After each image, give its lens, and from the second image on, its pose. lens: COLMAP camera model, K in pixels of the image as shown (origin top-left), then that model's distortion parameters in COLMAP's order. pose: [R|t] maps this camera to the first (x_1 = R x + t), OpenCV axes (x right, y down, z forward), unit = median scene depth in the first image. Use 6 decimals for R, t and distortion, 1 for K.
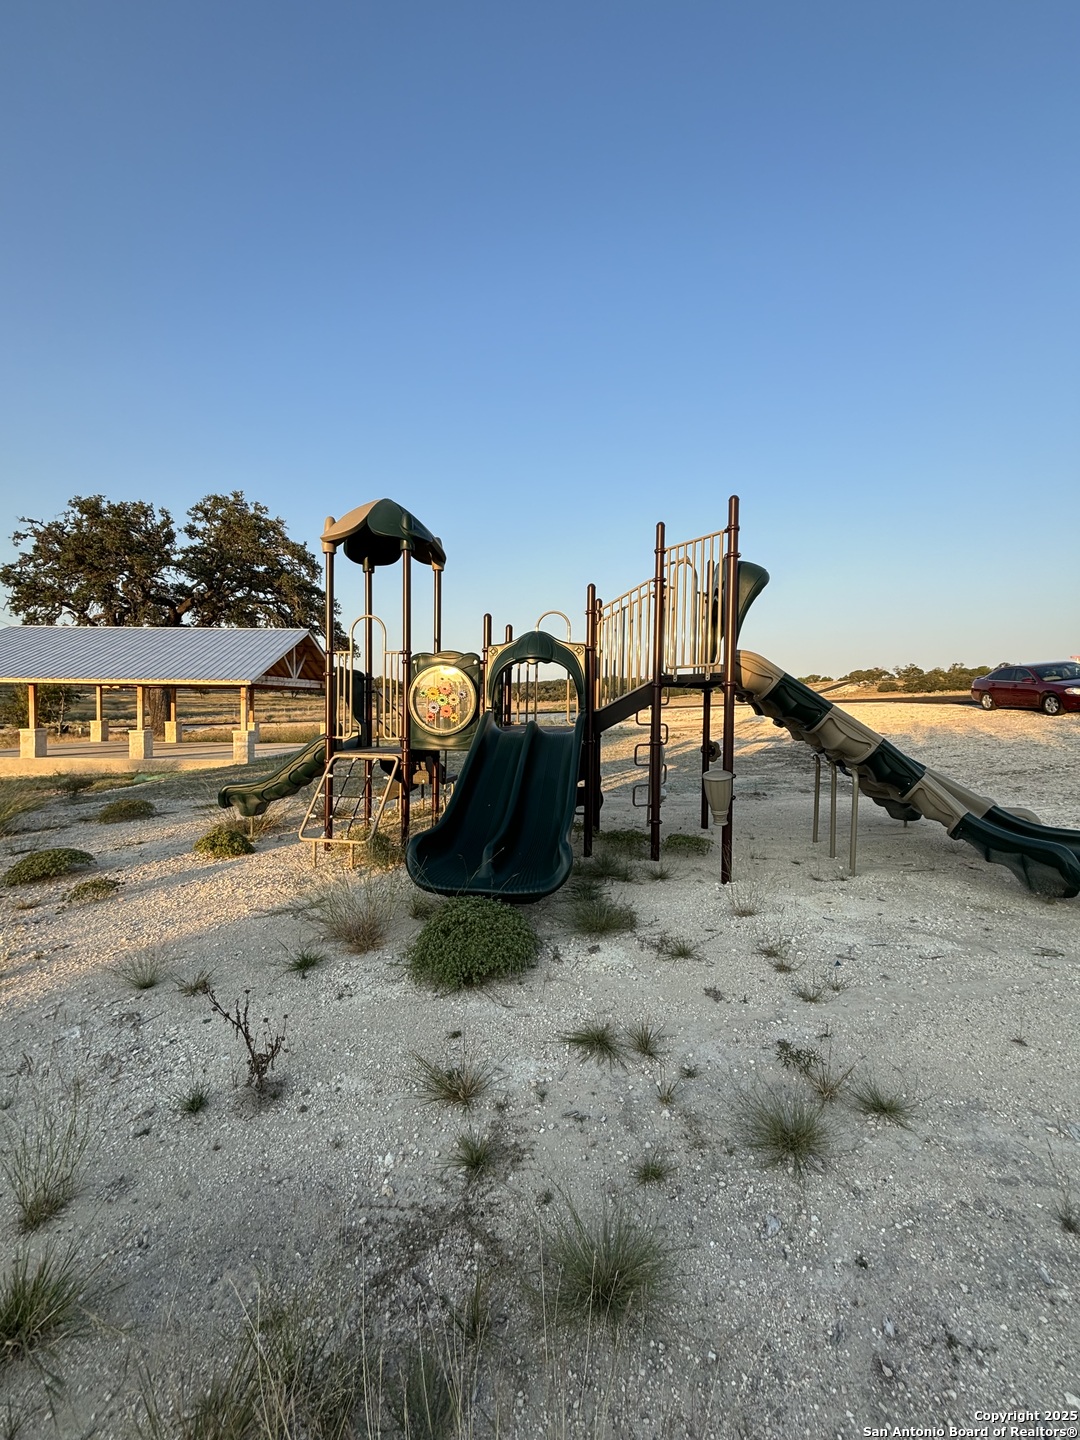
lens RADIAL K [[579.2, 0, 540.7], [0, 579.2, 716.3], [0, 0, 1]] dist [0.000244, -0.000128]
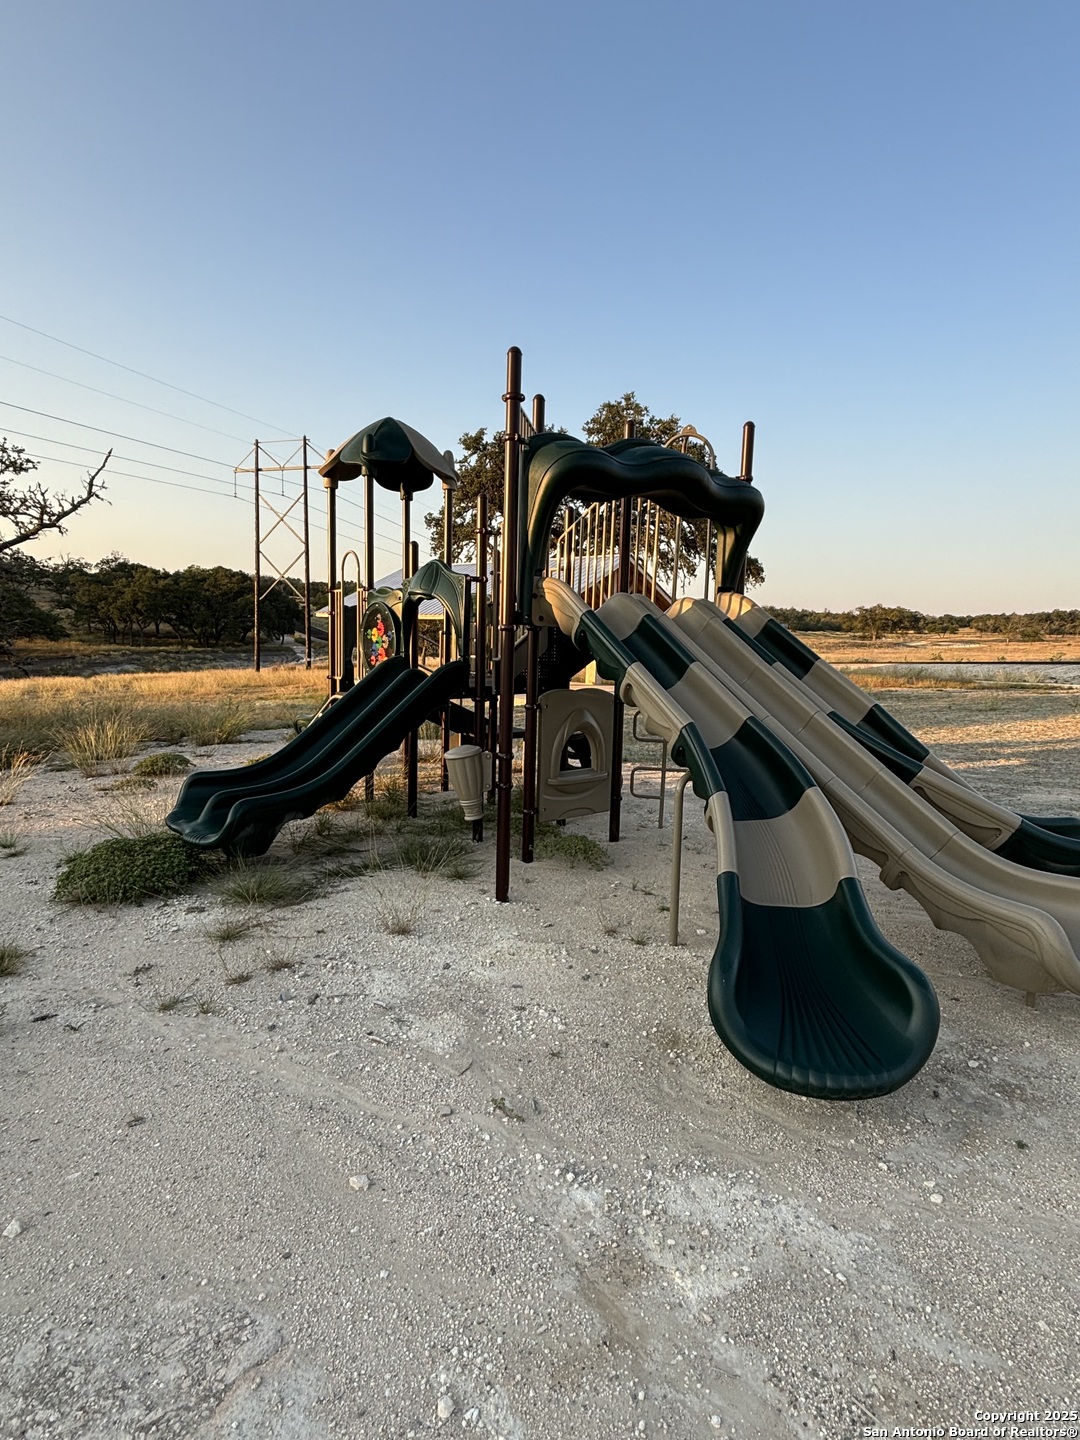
lens RADIAL K [[741.1, 0, 540.0], [0, 741.1, 720.0], [0, 0, 1]] dist [0.000465, -0.000250]
pose [[0.758352, 0.087997, -0.645878, 0.237724], [-0.033326, 0.994784, 0.096404, -0.008278], [0.650993, -0.051584, 0.757329, 0.085029]]
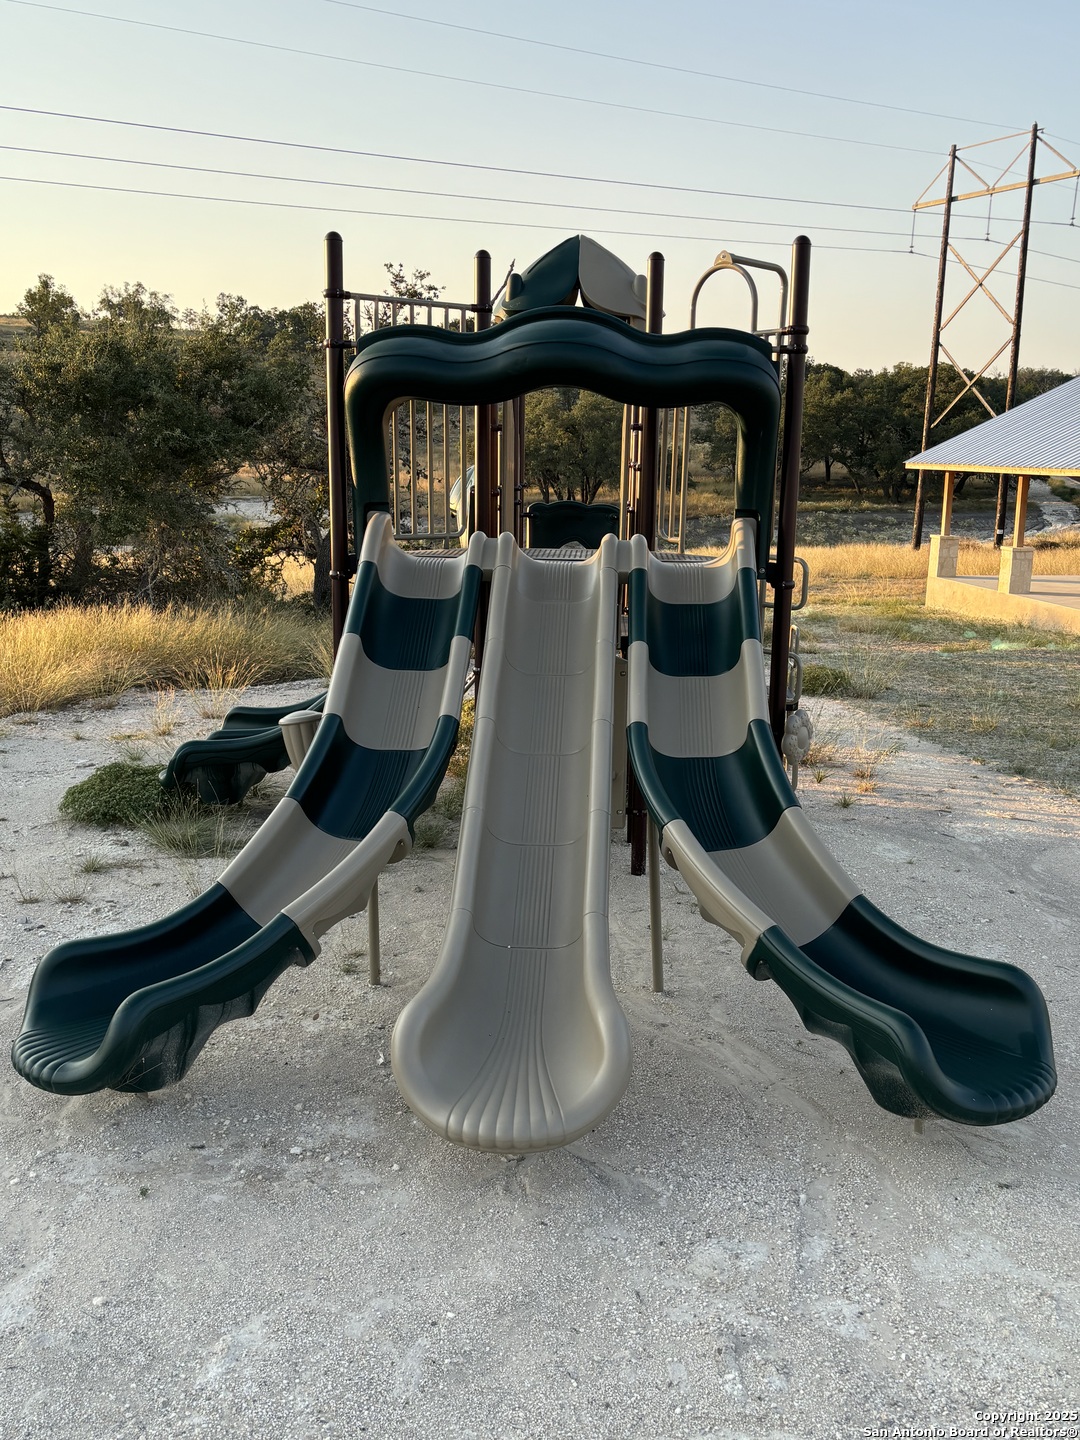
lens RADIAL K [[1292.4, 0, 540.0], [0, 1292.4, 720.0], [0, 0, 1]] dist [0.043697, -0.012848]
pose [[0.145641, 0.194158, -0.970099, 0.407968], [-0.033908, 0.980957, 0.191241, -0.042227], [0.988756, 0.005042, 0.149451, 0.256902]]
